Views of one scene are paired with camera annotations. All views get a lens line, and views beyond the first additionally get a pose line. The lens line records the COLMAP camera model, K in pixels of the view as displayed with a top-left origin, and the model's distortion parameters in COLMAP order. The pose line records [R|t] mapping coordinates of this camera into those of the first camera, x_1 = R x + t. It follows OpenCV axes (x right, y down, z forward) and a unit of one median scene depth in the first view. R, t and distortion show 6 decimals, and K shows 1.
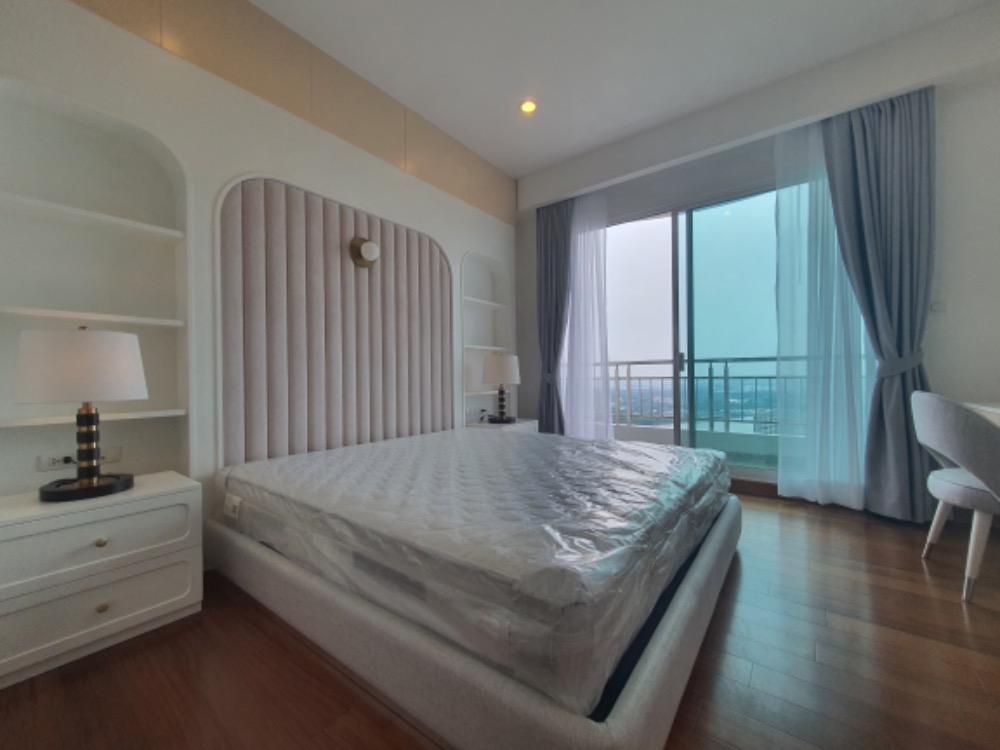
lens RADIAL K [[399.6, 0, 498.2], [0, 399.6, 373.4], [0, 0, 1]] dist [0.007432, 0.000103]
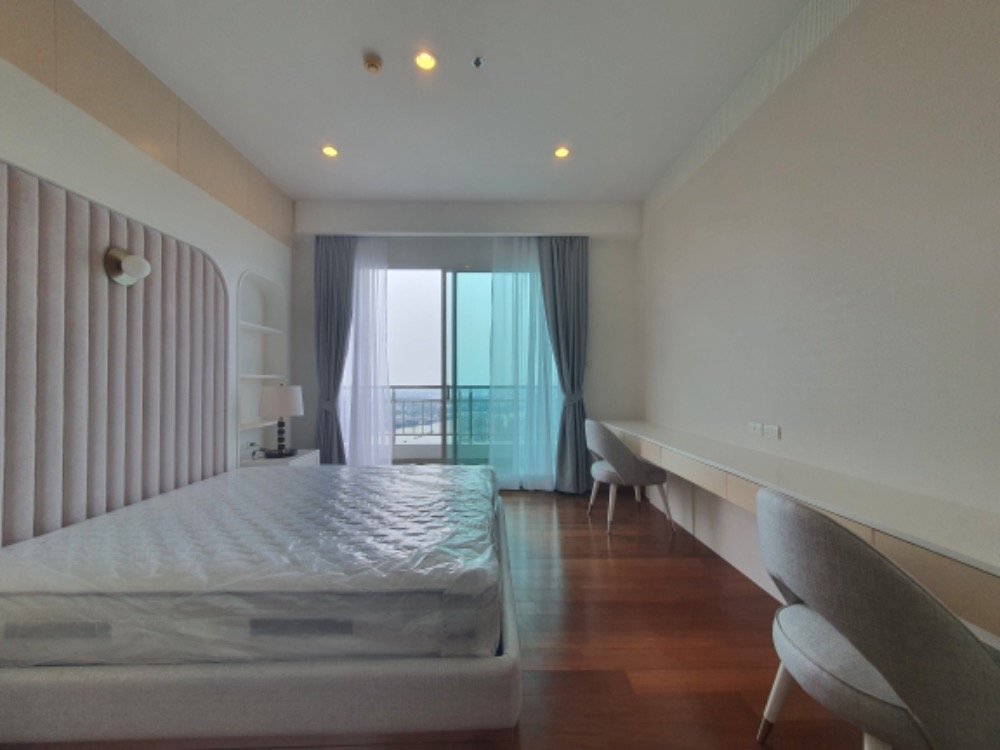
lens RADIAL K [[398.5, 0, 500.0], [0, 398.5, 375.0], [0, 0, 1]] dist [-0.000573, -0.000092]
pose [[0.785609, 0.020072, 0.618397, -0.236527], [-0.009136, 0.999741, -0.020843, -0.076150], [-0.618655, 0.010725, 0.785589, -0.089170]]
